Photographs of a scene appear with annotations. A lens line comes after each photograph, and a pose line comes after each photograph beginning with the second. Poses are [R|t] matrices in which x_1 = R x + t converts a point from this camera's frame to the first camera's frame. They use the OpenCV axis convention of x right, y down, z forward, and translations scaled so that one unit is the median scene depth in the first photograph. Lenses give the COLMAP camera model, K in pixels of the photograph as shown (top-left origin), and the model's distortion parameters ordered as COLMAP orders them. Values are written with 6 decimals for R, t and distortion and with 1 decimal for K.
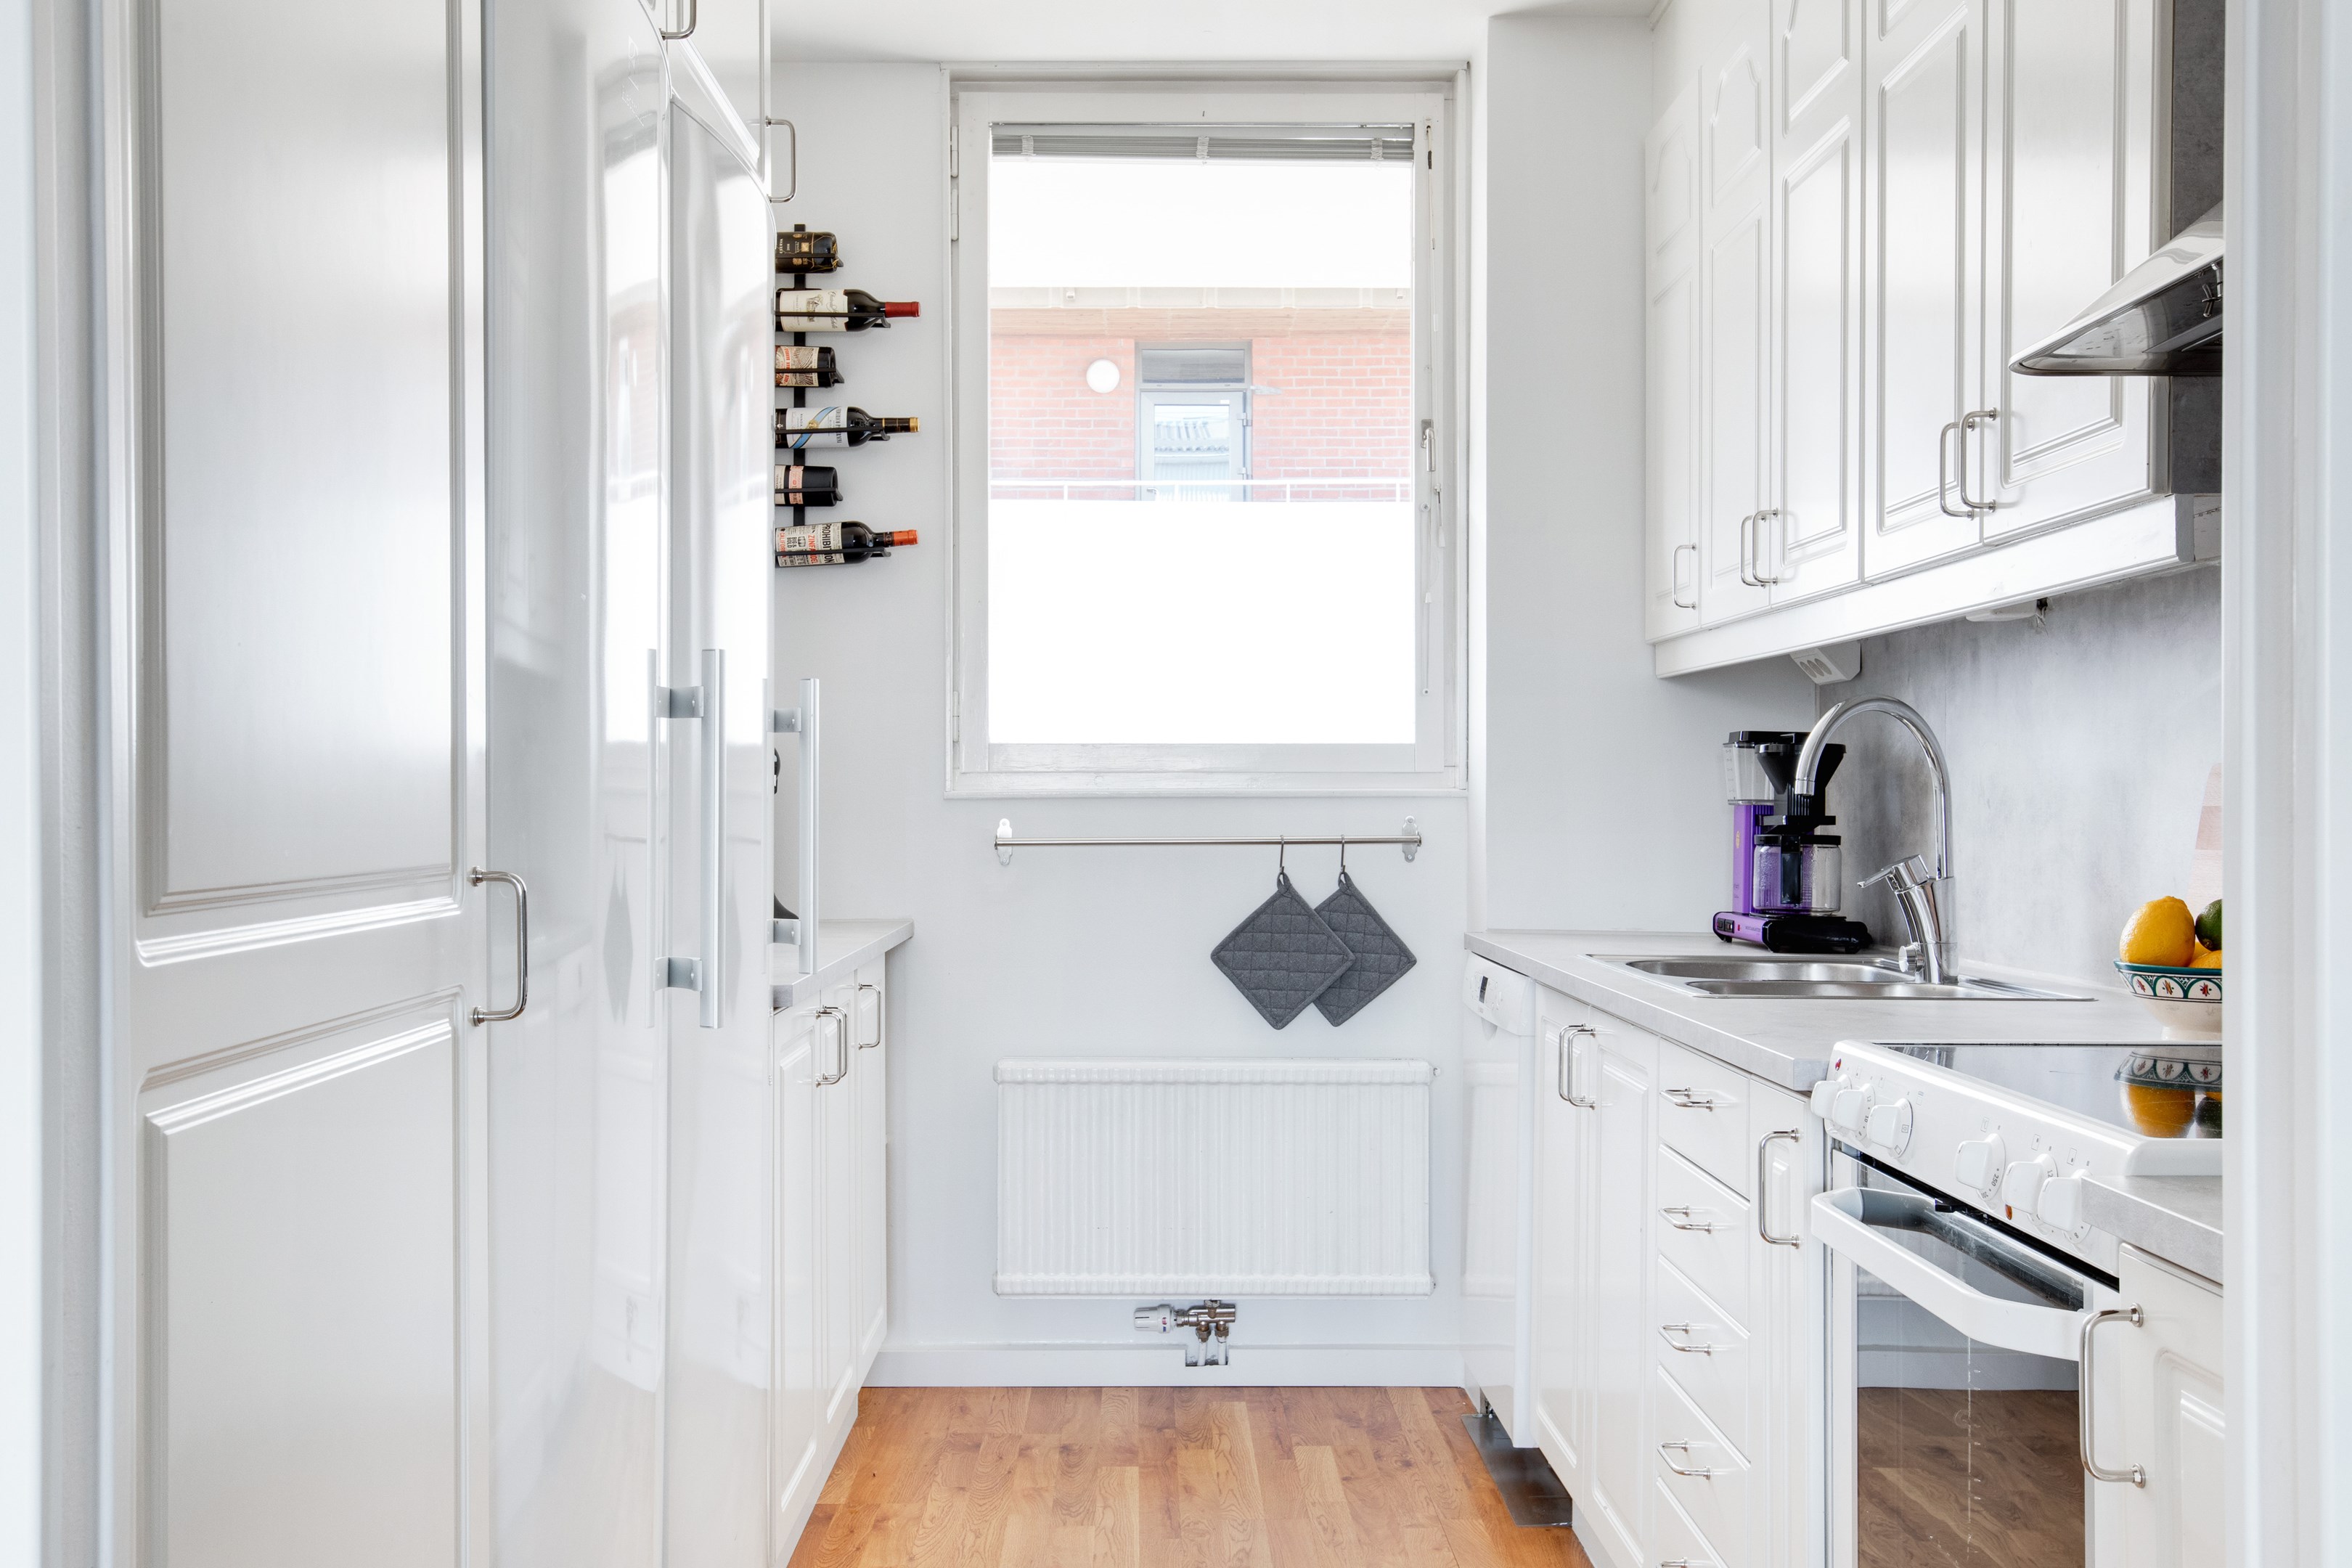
lens RADIAL K [[2162.7, 0, 1175.0], [0, 2162.7, 798.2], [0, 0, 1]] dist [0.017750, 0.000000]
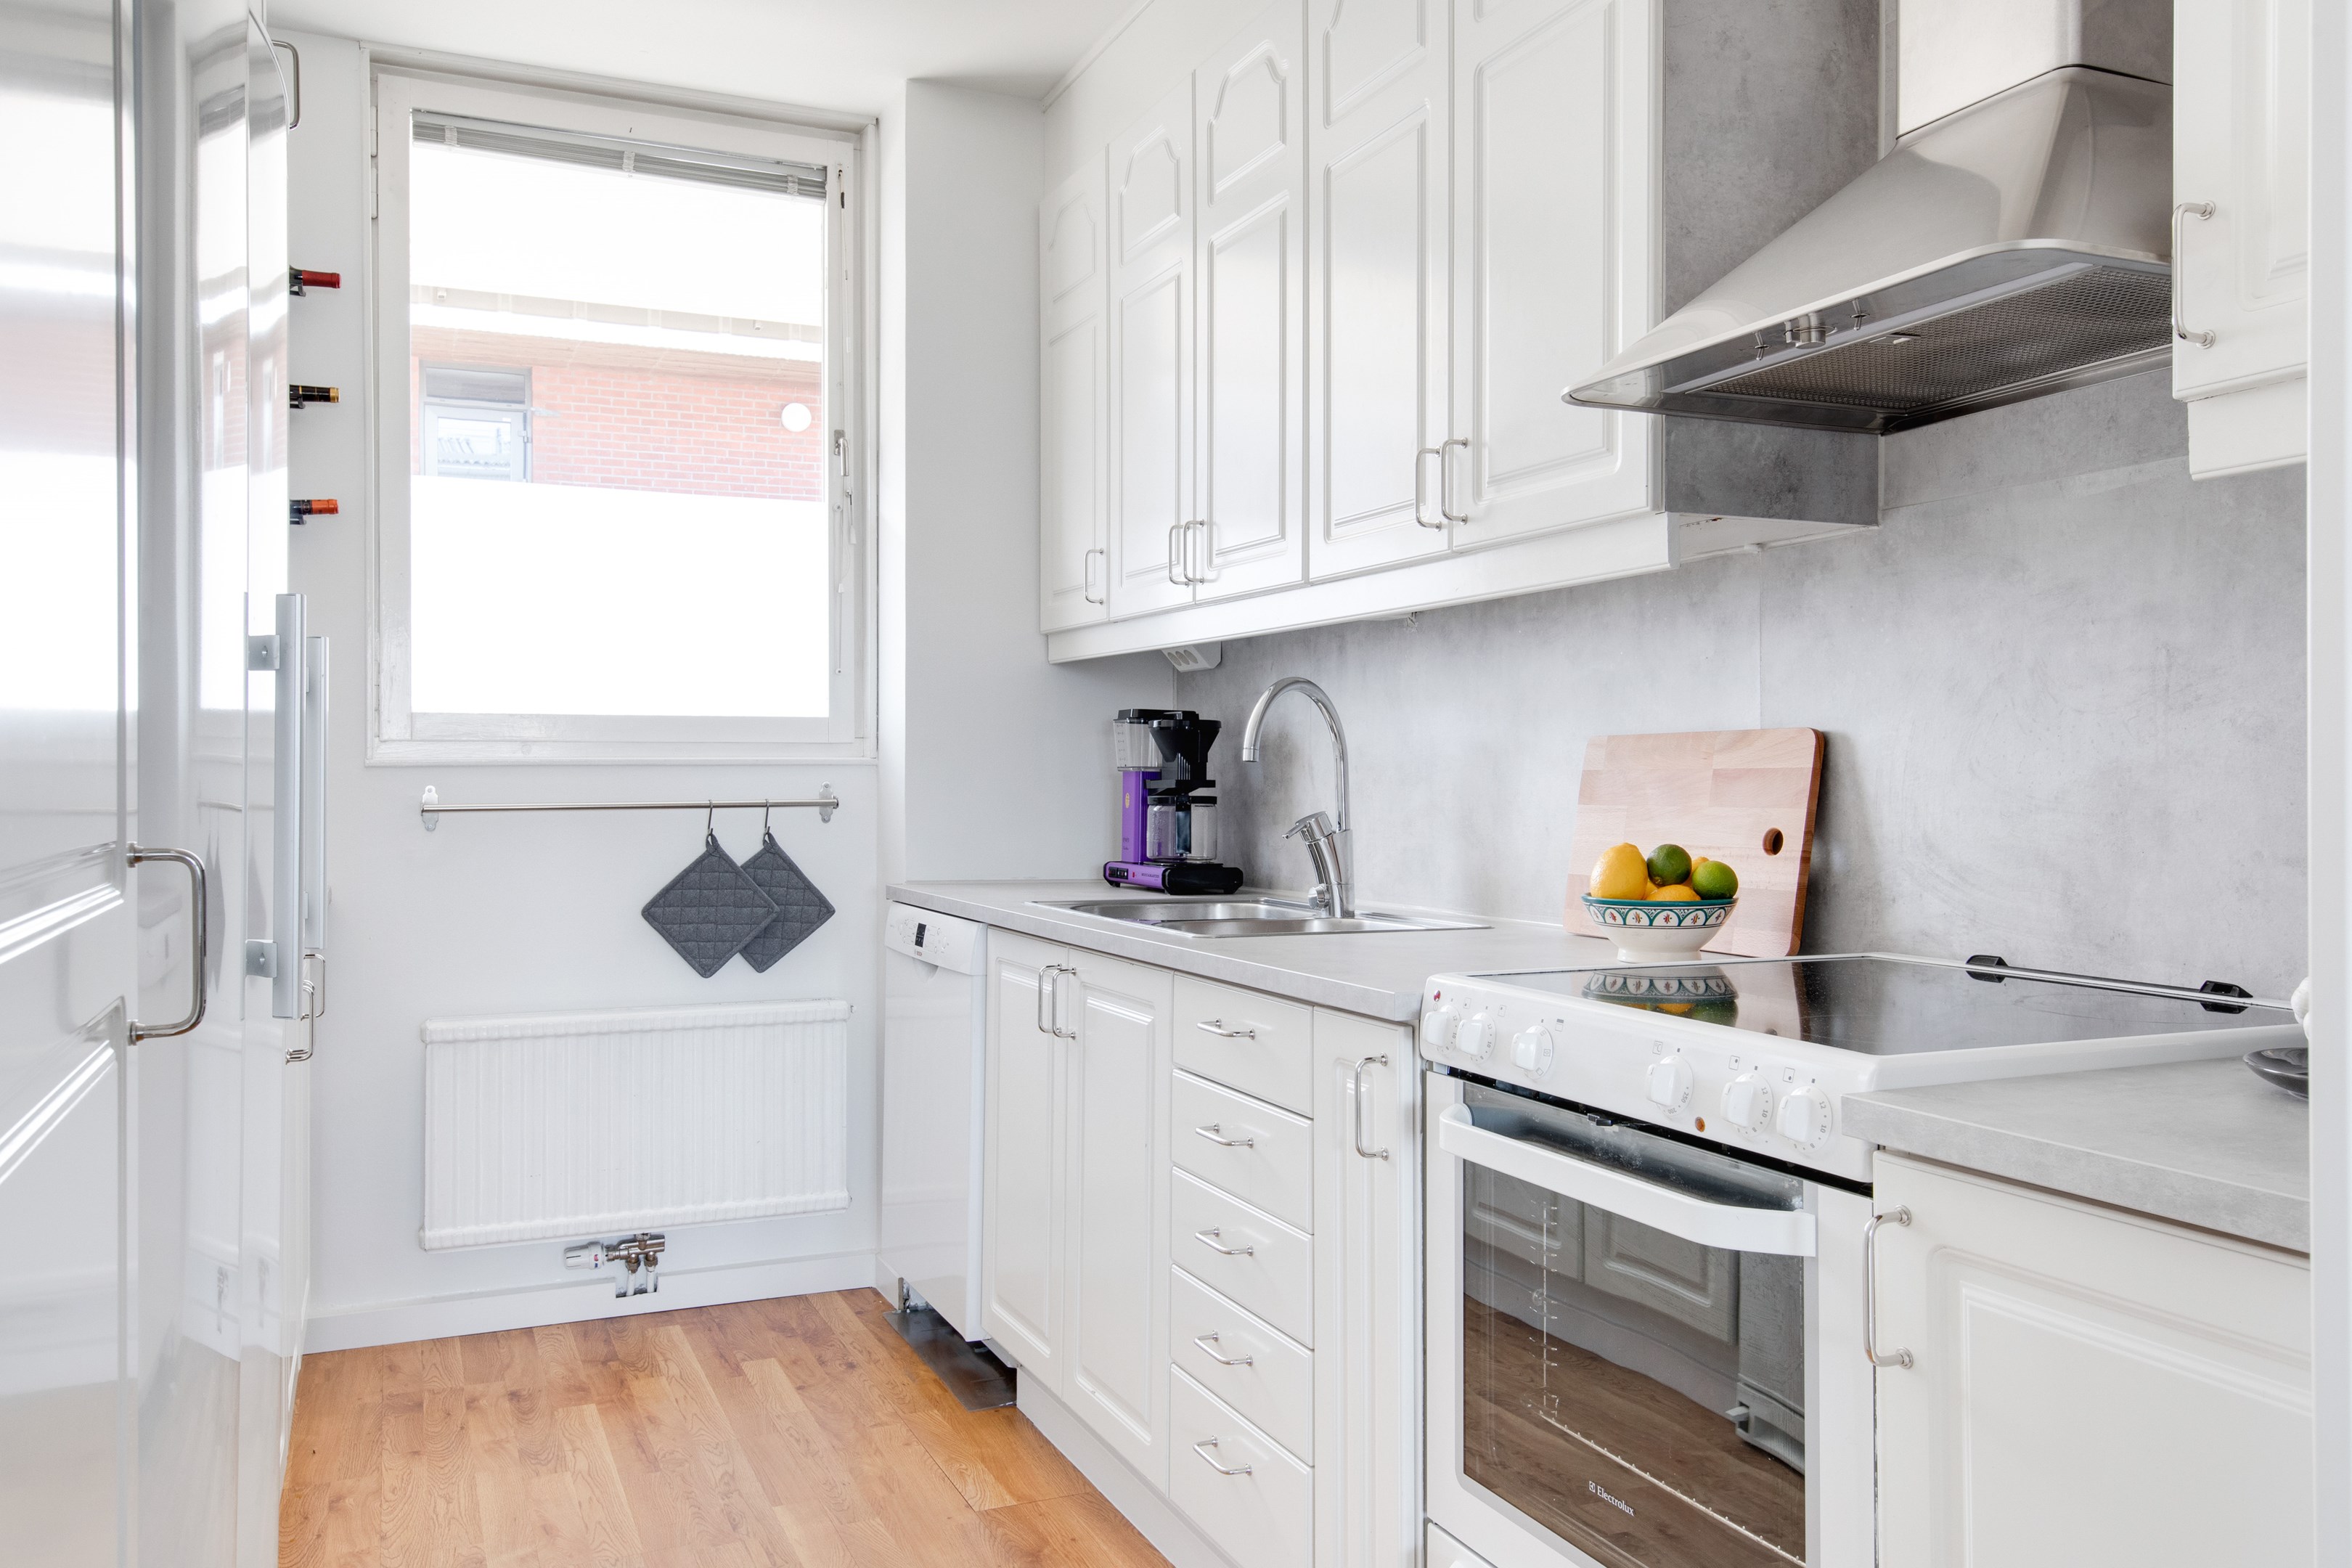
lens RADIAL K [[1745.2, 0, 1180.0], [0, 1745.2, 761.1], [0, 0, 1]] dist [0.015645, -0.005386]
pose [[0.918558, 0.001919, 0.395282, -0.092137], [-0.000061, 0.999989, -0.004712, 0.002058], [-0.395287, 0.004304, 0.918548, 0.109517]]
